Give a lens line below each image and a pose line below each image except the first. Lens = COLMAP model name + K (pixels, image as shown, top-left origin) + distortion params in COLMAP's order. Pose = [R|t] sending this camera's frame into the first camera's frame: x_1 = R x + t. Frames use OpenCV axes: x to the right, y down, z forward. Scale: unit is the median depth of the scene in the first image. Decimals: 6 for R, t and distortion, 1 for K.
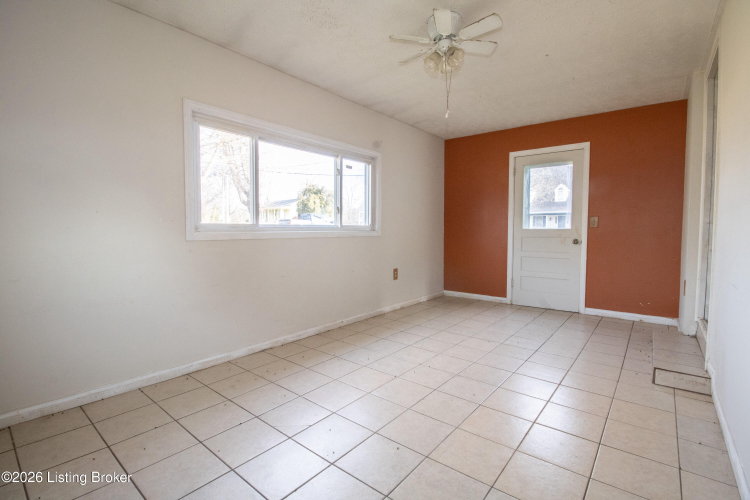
lens RADIAL K [[344.8, 0, 376.8], [0, 344.8, 242.5], [0, 0, 1]] dist [0.001479, -0.014750]
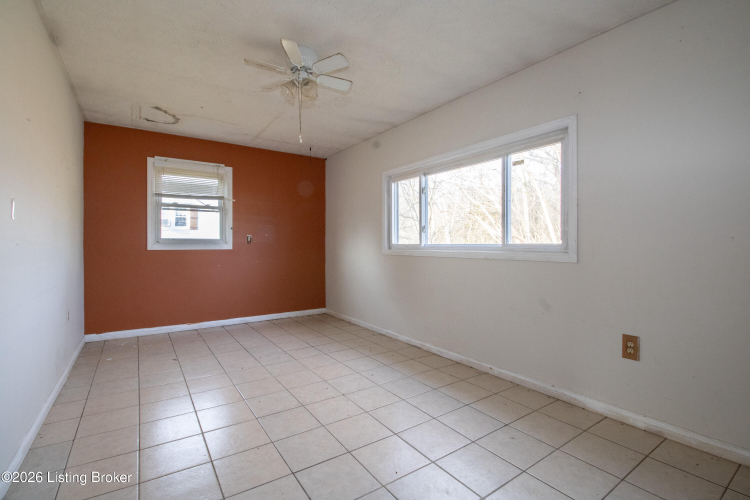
lens RADIAL K [[344.8, 0, 376.8], [0, 344.8, 242.5], [0, 0, 1]] dist [0.001479, -0.014750]
pose [[-0.279093, -0.008077, -0.960230, 0.831965], [-0.040642, 0.999168, 0.003408, -0.052183], [0.959404, 0.039977, -0.279189, 1.112422]]
